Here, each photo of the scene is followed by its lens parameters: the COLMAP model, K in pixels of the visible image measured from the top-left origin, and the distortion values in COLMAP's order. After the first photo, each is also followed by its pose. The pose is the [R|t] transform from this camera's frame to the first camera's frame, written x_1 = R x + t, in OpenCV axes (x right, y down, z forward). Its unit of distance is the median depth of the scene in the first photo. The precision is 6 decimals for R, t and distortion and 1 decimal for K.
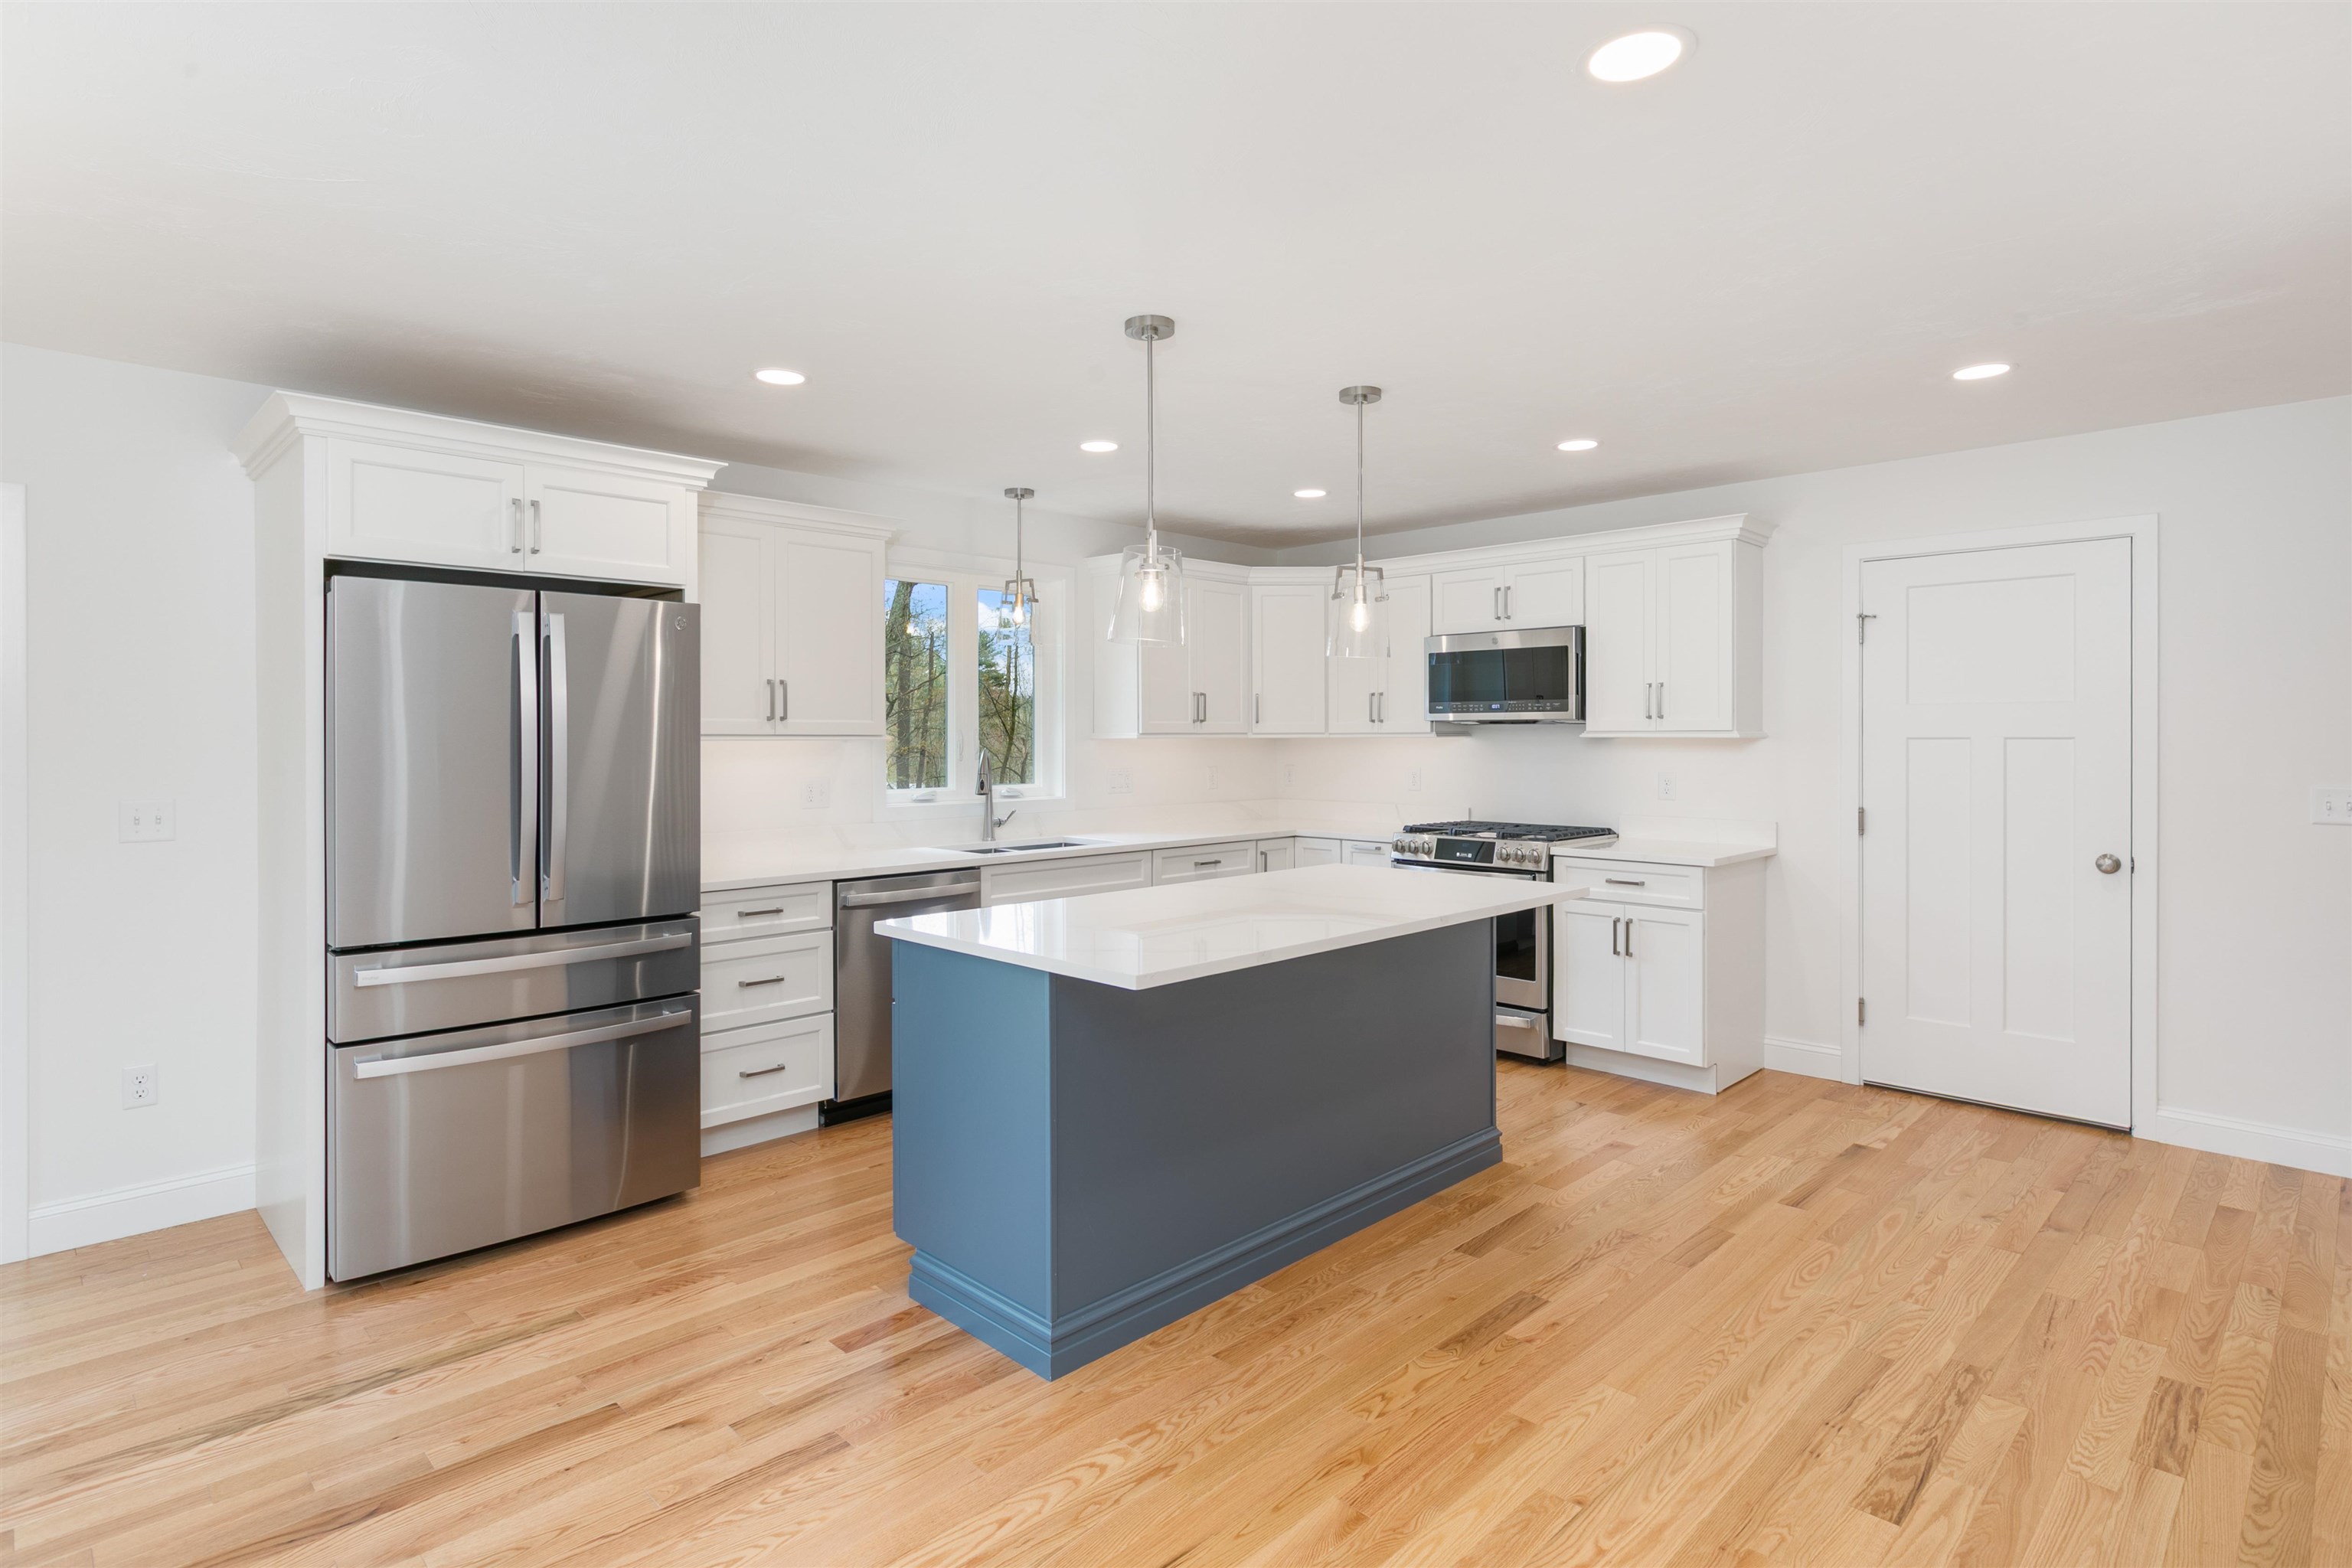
lens RADIAL K [[1196.9, 0, 1167.9], [0, 1196.9, 741.7], [0, 0, 1]] dist [-0.001229, 0.000911]
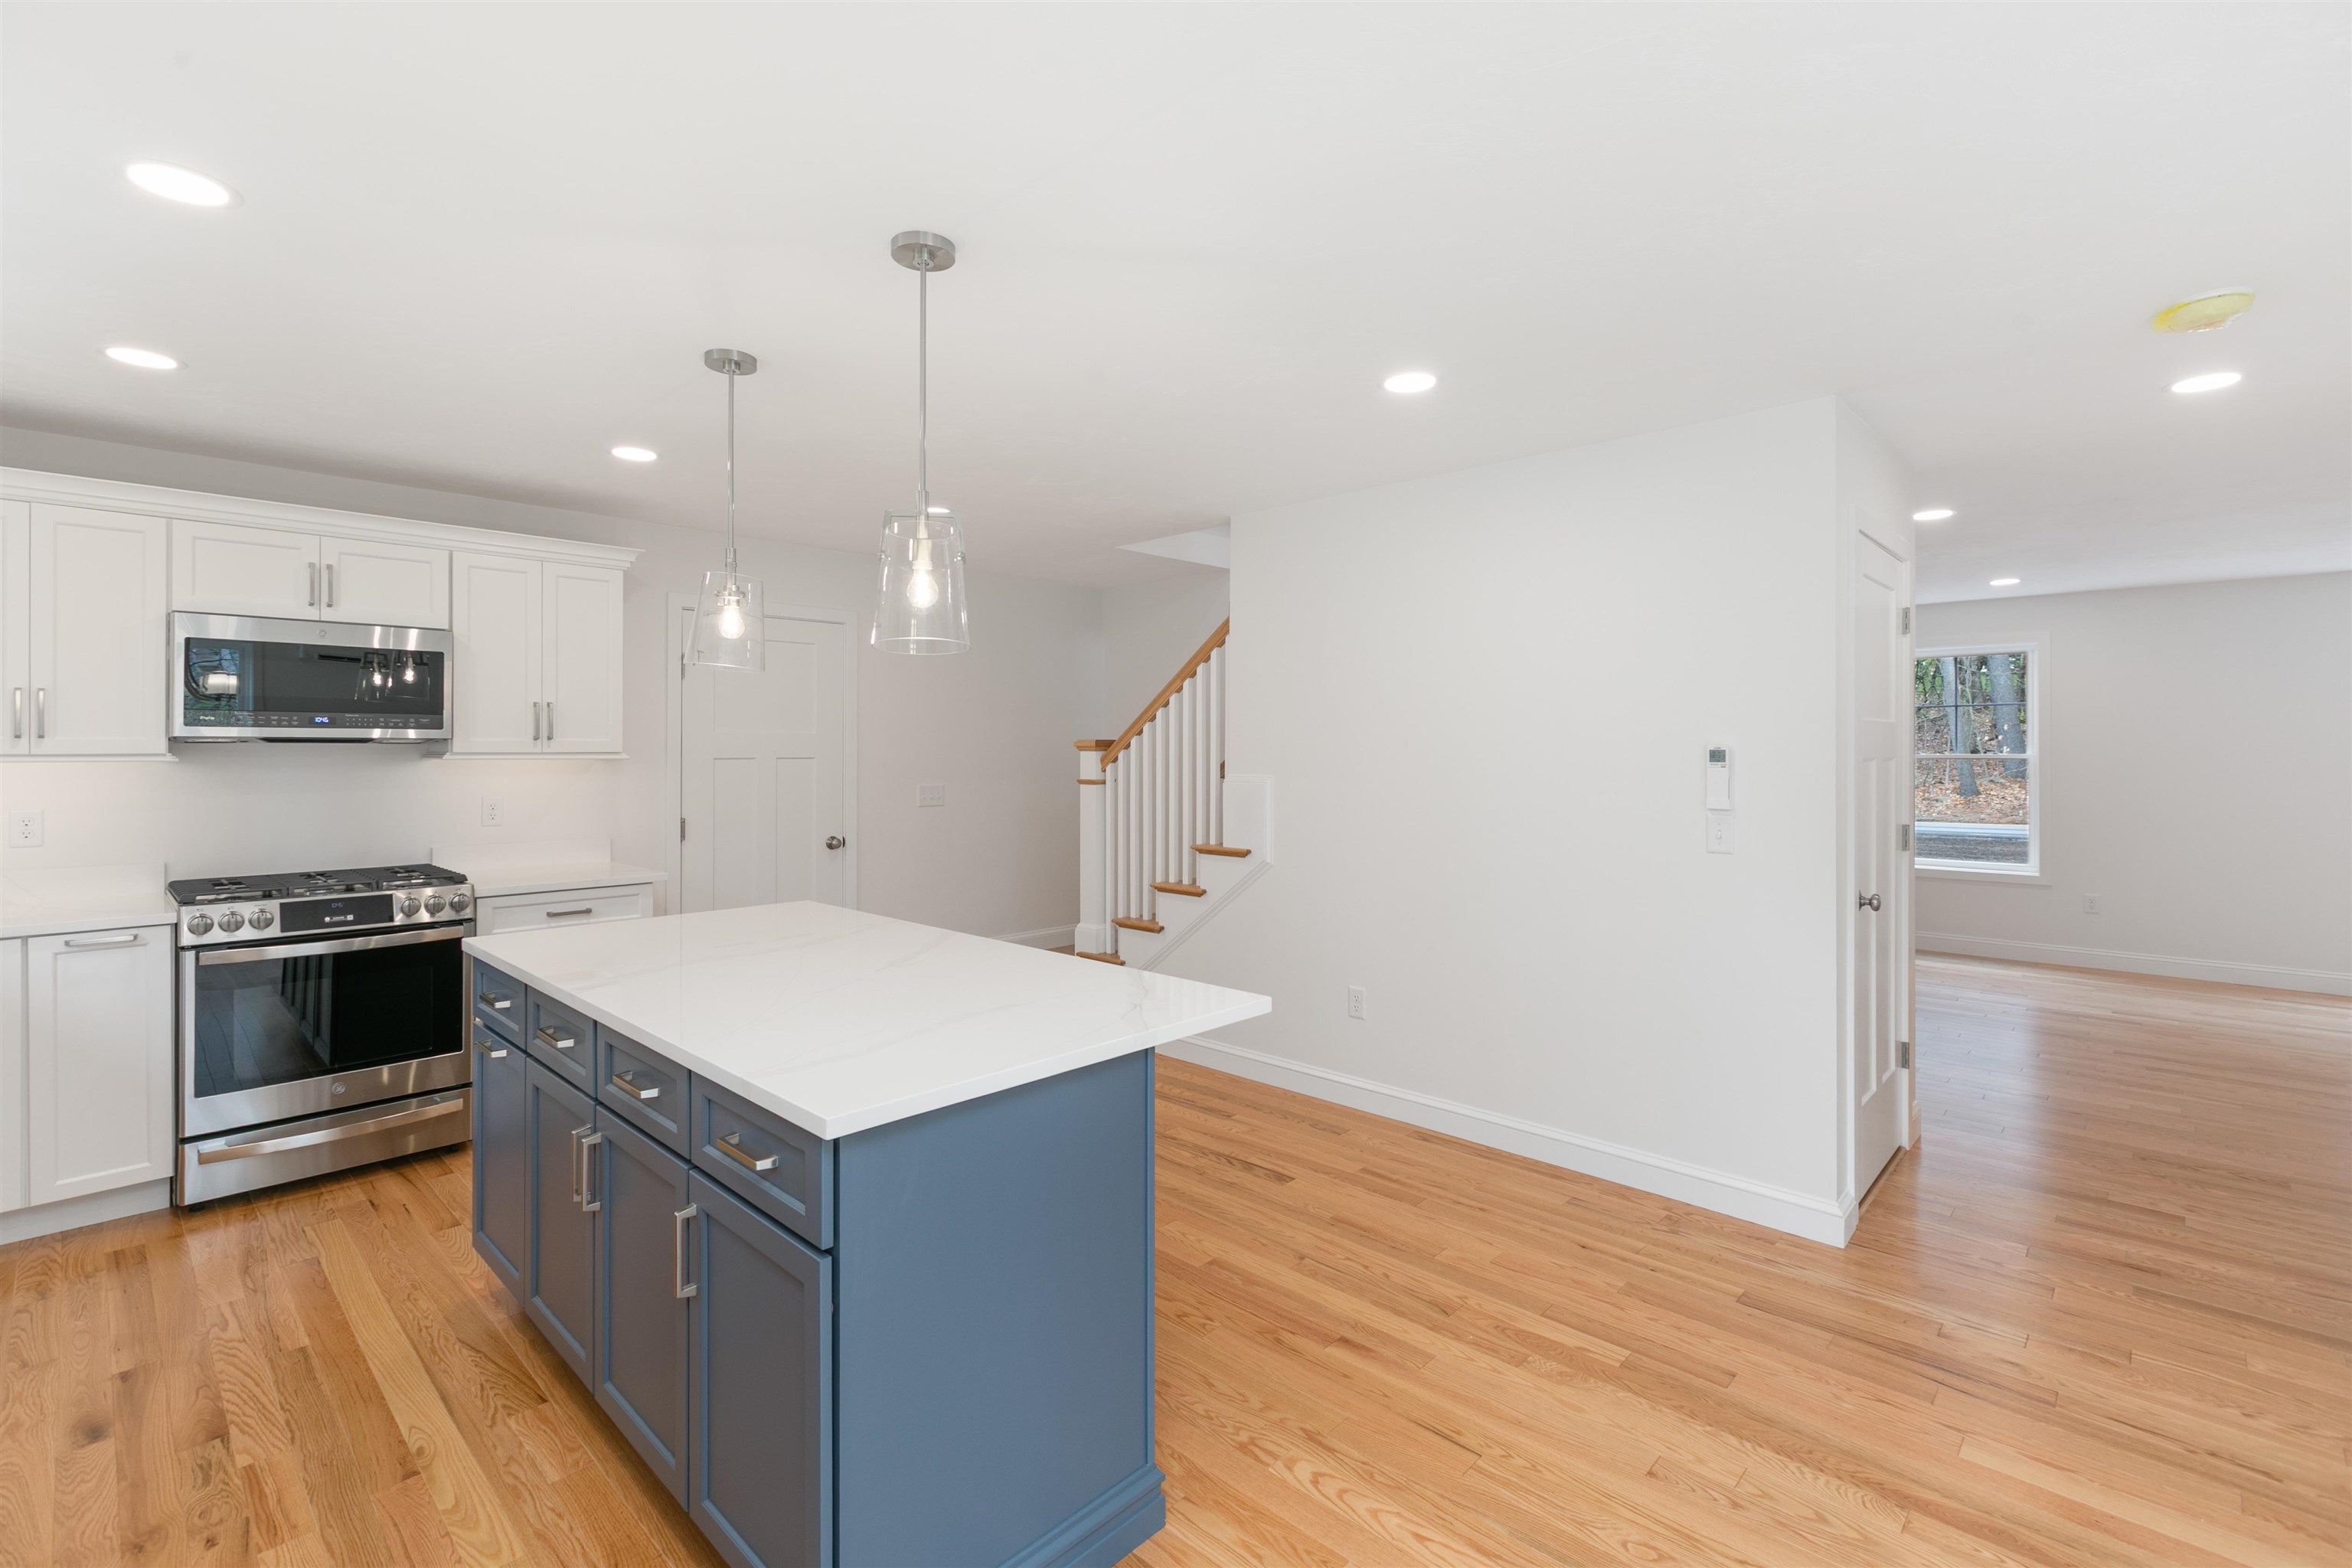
lens RADIAL K [[1051.7, 0, 1150.1], [0, 1051.7, 747.9], [0, 0, 1]] dist [0.004361, -0.002054]
pose [[-0.019873, 0.004149, 0.999794, -0.591618], [0.004516, 0.999982, -0.004060, -0.009752], [-0.999792, 0.004435, -0.019891, 0.713925]]
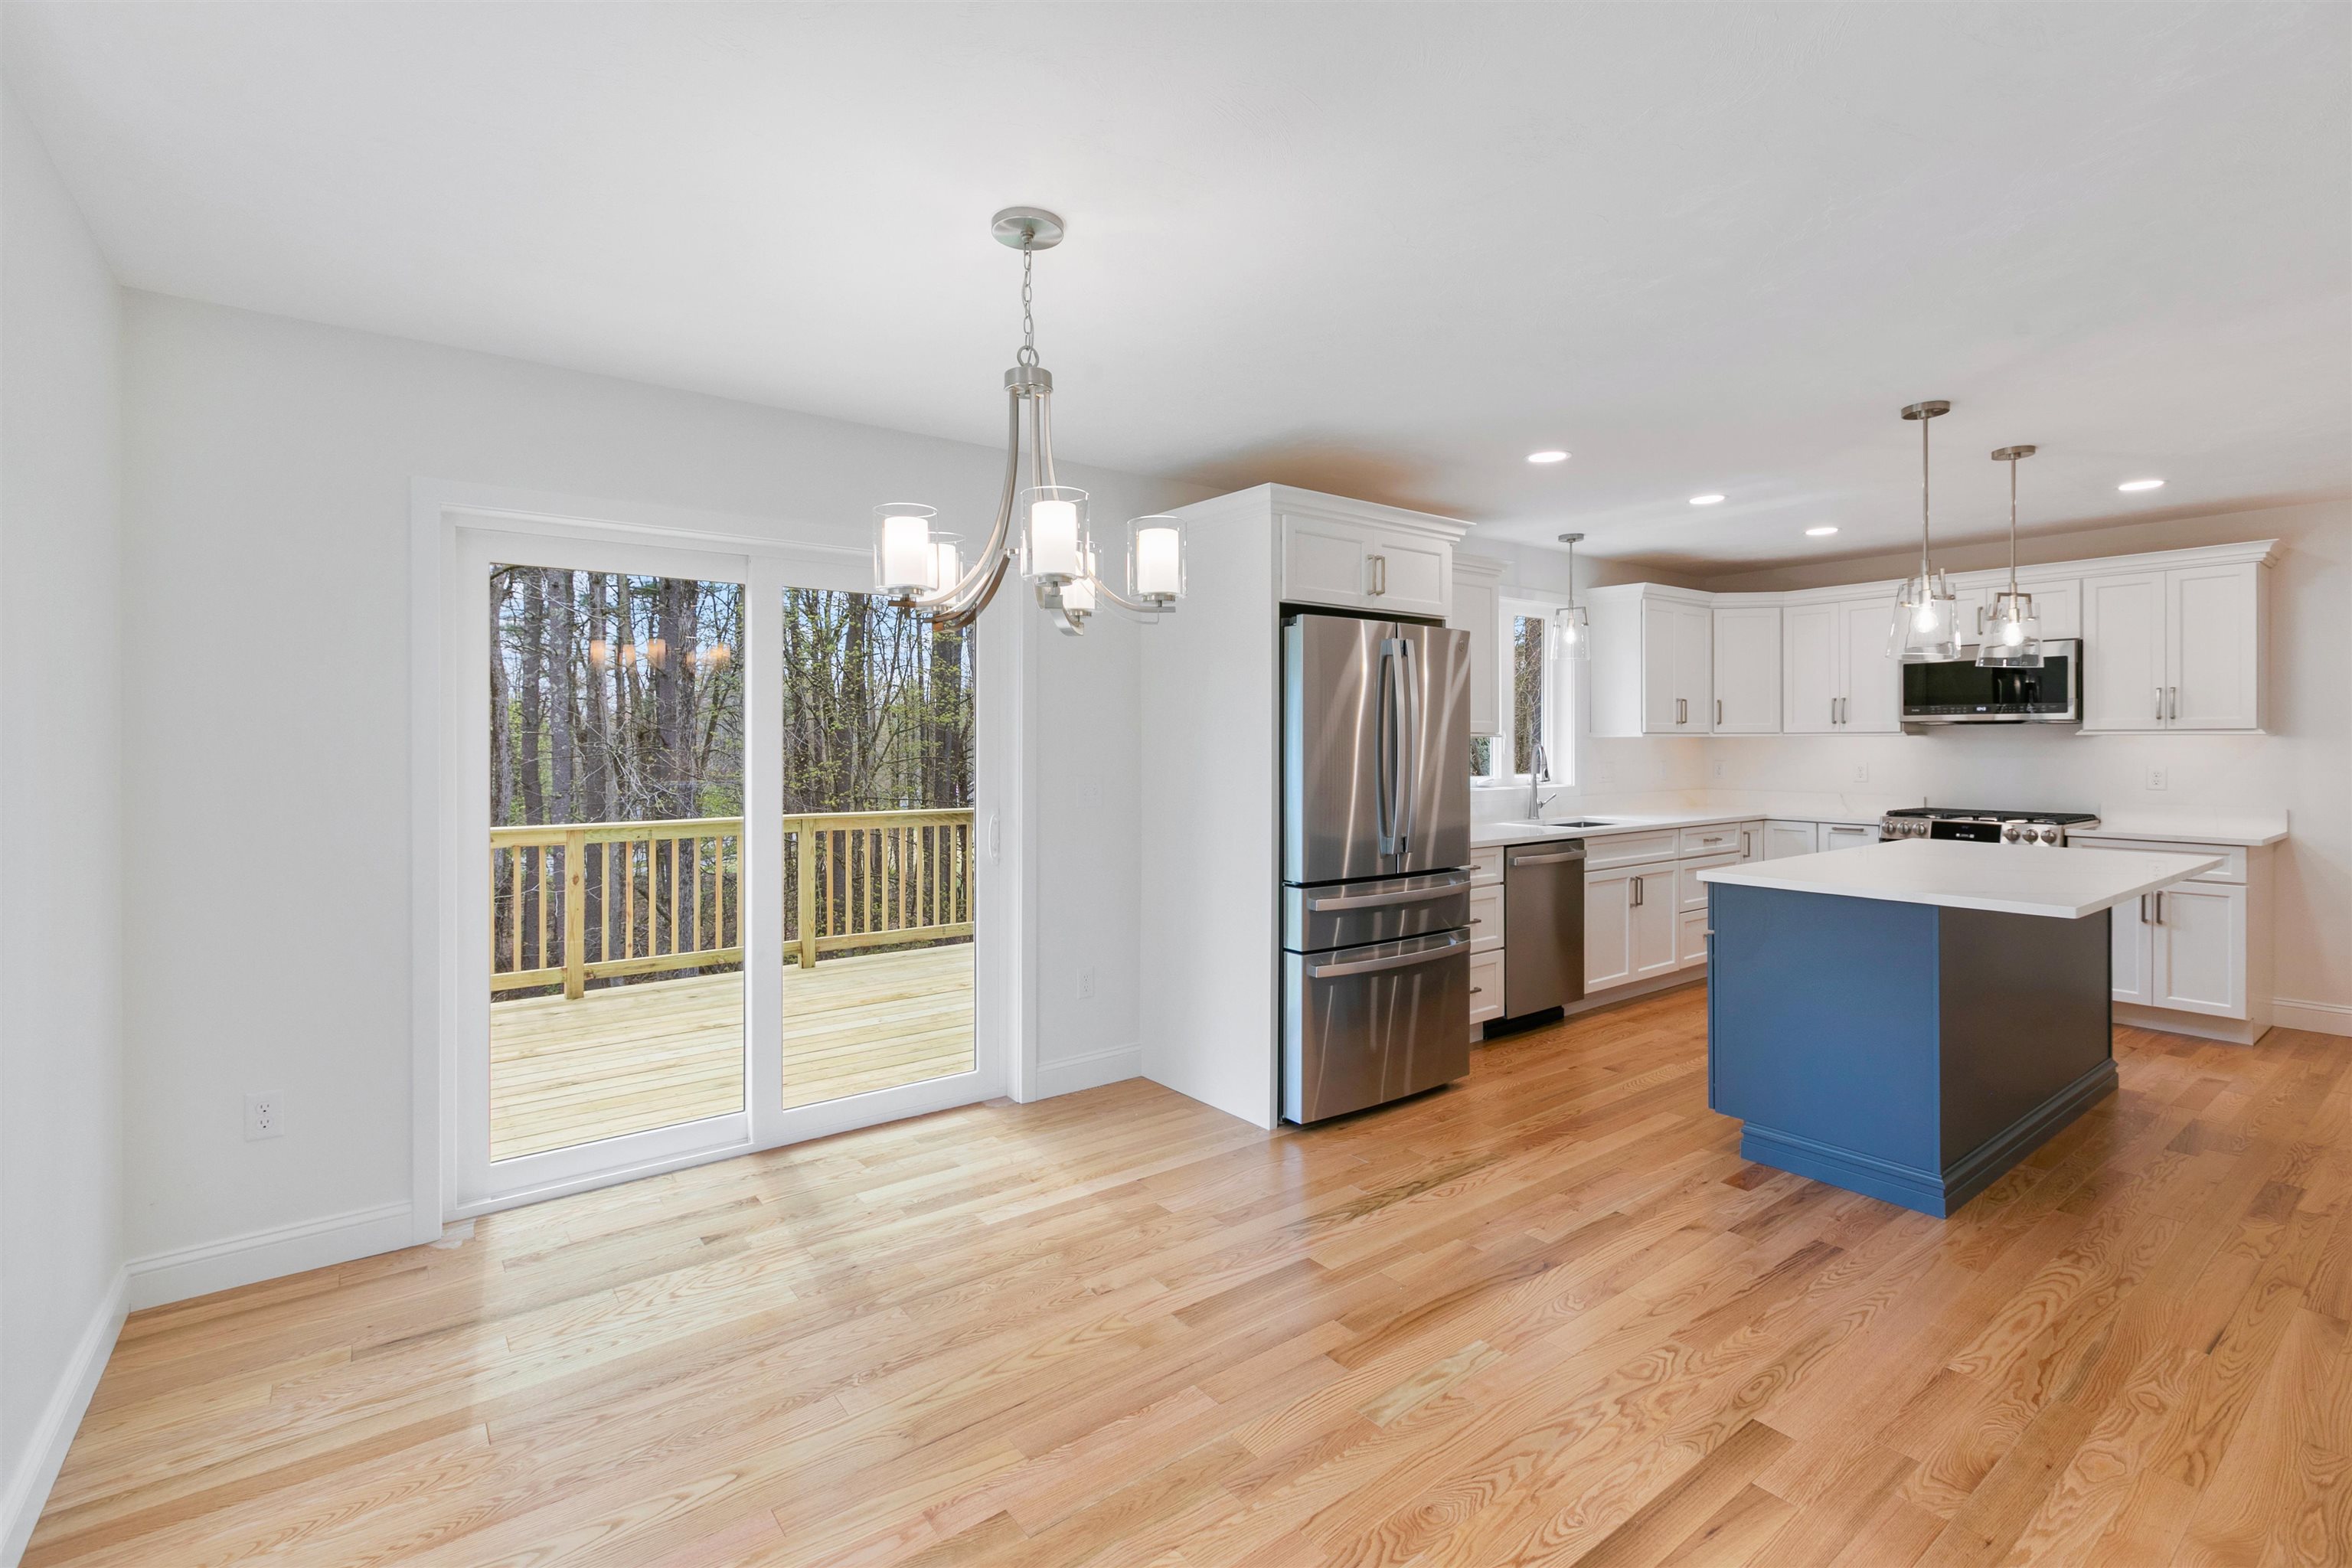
lens RADIAL K [[1051.7, 0, 1158.8], [0, 1051.7, 747.5], [0, 0, 1]] dist [0.004361, -0.002054]
pose [[0.990649, 0.001880, -0.136419, -0.555533], [-0.001808, 0.999998, 0.000647, 0.012661], [0.136420, -0.000394, 0.990651, -0.184490]]
